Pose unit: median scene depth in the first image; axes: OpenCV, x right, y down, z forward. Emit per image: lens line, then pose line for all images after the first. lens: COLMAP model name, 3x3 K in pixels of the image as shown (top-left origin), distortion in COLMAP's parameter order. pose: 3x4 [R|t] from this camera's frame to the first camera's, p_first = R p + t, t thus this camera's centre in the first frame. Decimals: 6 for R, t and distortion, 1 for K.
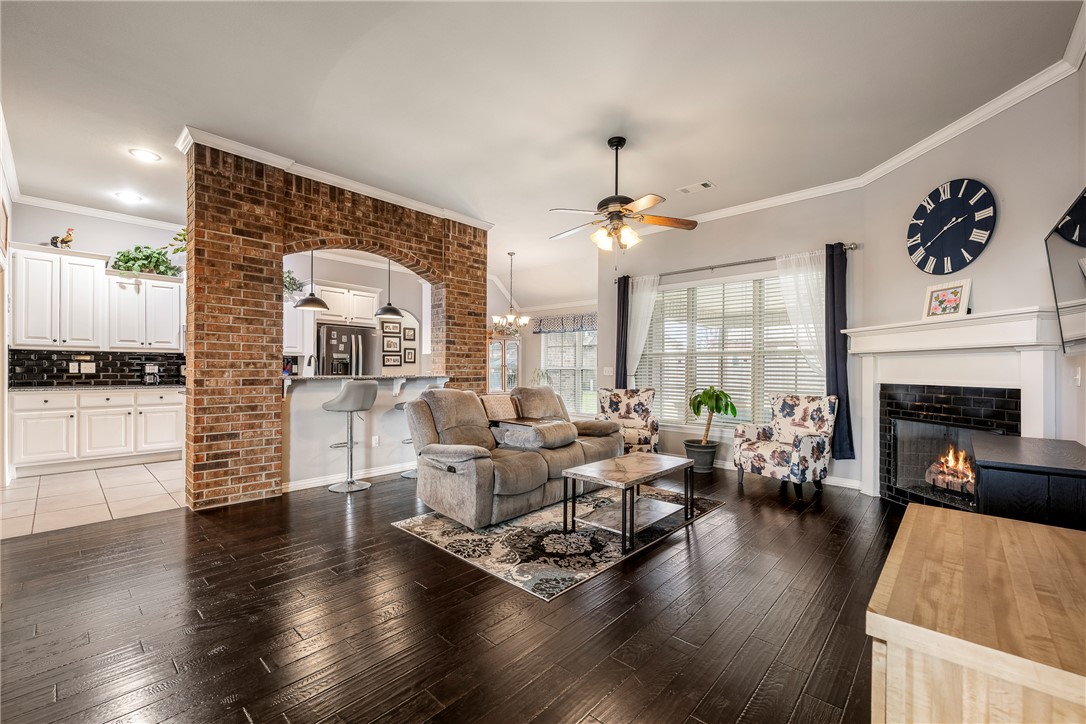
lens RADIAL K [[446.8, 0, 539.6], [0, 446.8, 369.7], [0, 0, 1]] dist [-0.000194, -0.000106]
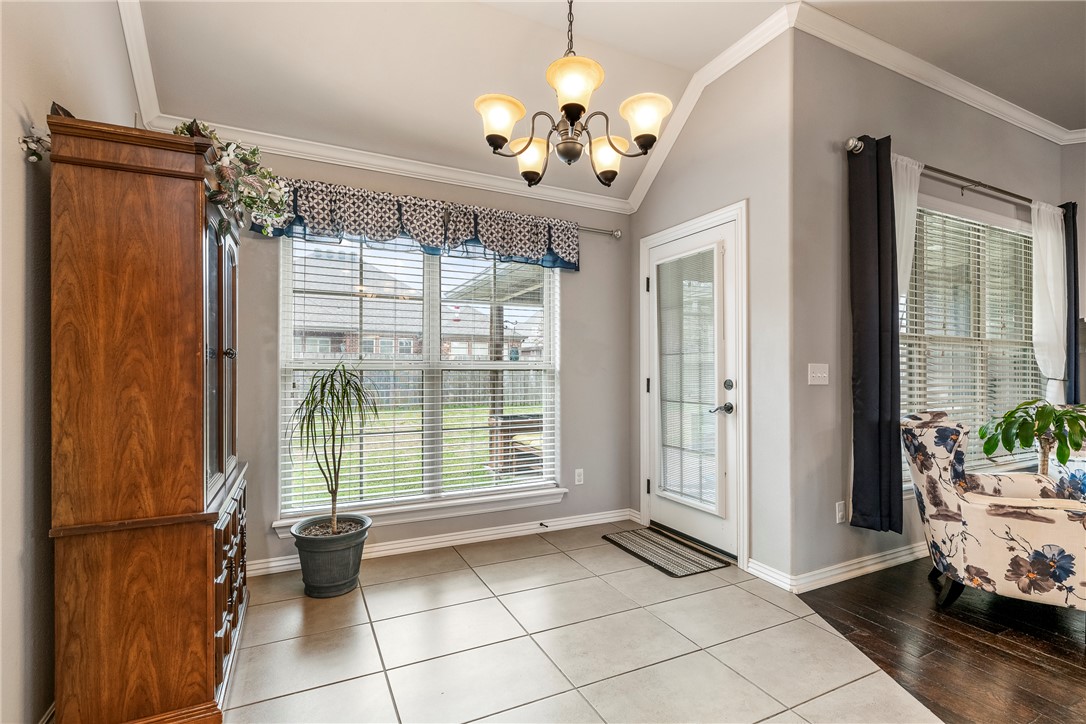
lens RADIAL K [[495.2, 0, 541.4], [0, 495.2, 366.7], [0, 0, 1]] dist [-0.005900, 0.000560]
pose [[0.365435, -0.001072, 0.930836, -0.575237], [0.002159, 0.999998, 0.000304, -0.004821], [-0.930835, 0.001898, 0.365436, 1.915269]]
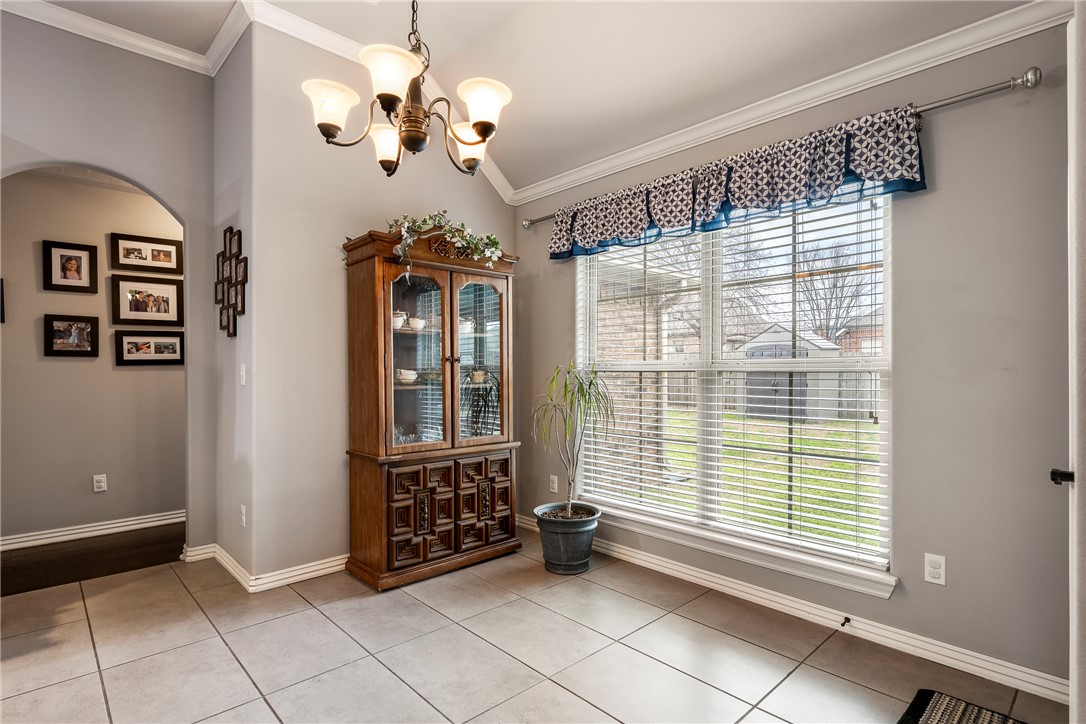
lens RADIAL K [[544.8, 0, 531.8], [0, 544.8, 373.1], [0, 0, 1]] dist [-0.000198, -0.000168]
pose [[0.996787, -0.006820, -0.079813, 0.007585], [0.006957, 0.999975, 0.001441, 0.000895], [0.079801, -0.001991, 0.996809, 1.574716]]
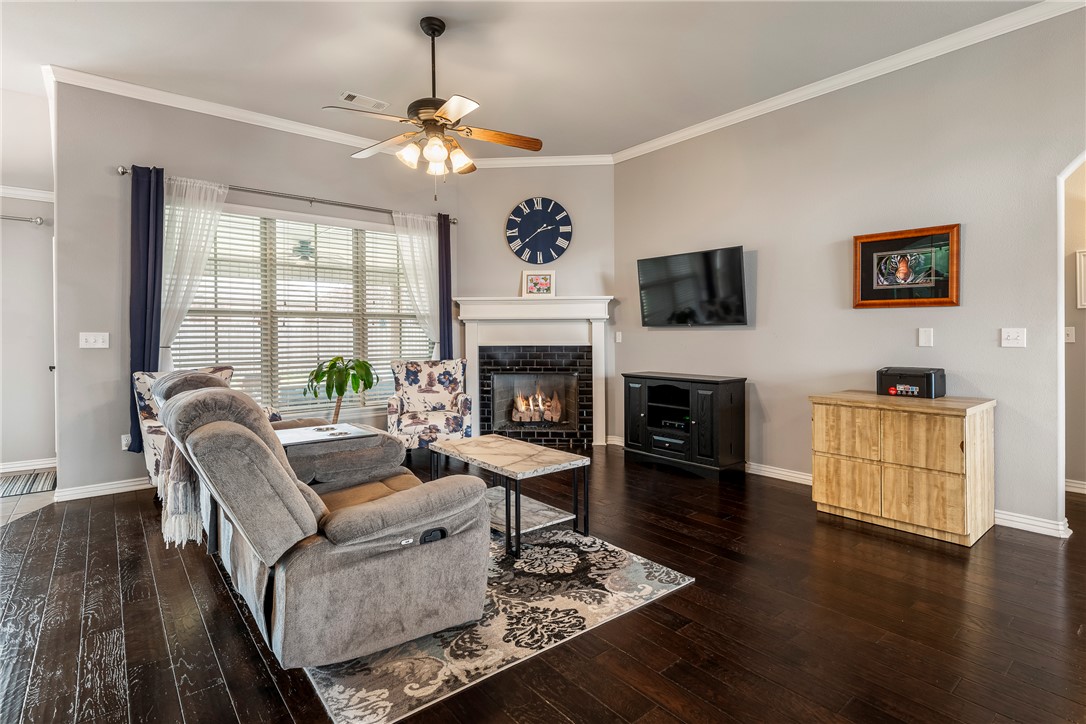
lens RADIAL K [[540.8, 0, 568.2], [0, 540.8, 335.8], [0, 0, 1]] dist [-0.001333, -0.000326]
pose [[0.115649, -0.009206, 0.993247, -0.713958], [0.005502, 0.999948, 0.008628, -0.007562], [-0.993275, 0.004468, 0.115694, 0.703760]]
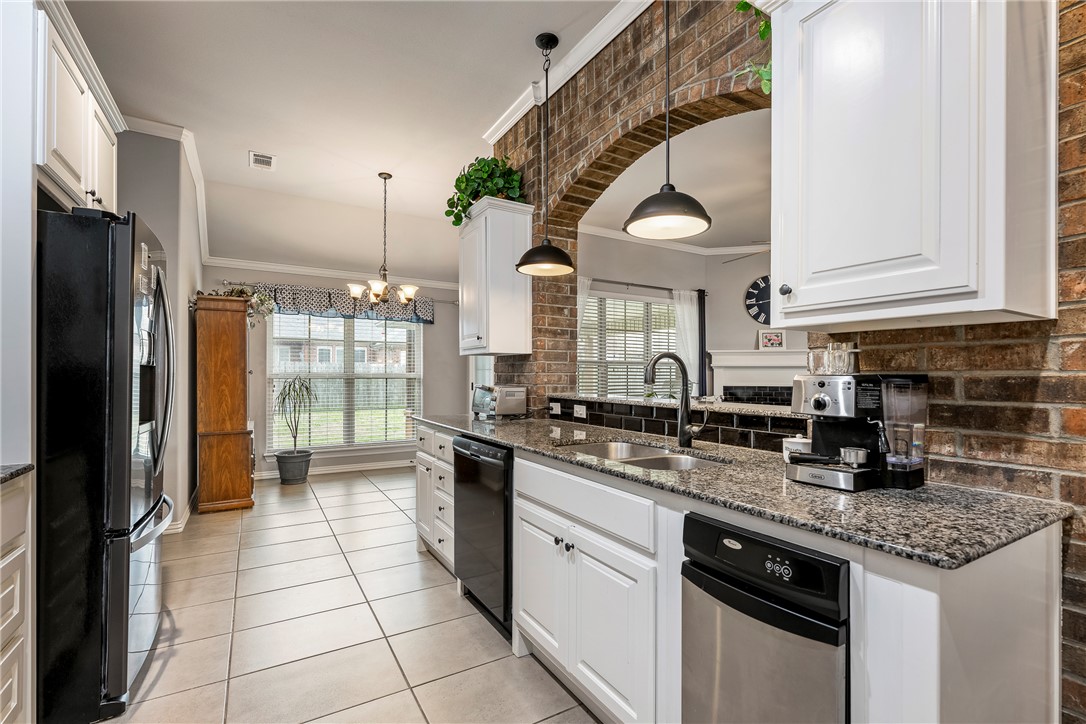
lens RADIAL K [[480.7, 0, 540.7], [0, 480.7, 375.5], [0, 0, 1]] dist [-0.002805, -0.000179]
pose [[0.291322, -0.006740, 0.956601, -1.212409], [-0.000101, 0.999975, 0.007076, -0.020978], [-0.956625, -0.002158, 0.291314, 1.302931]]
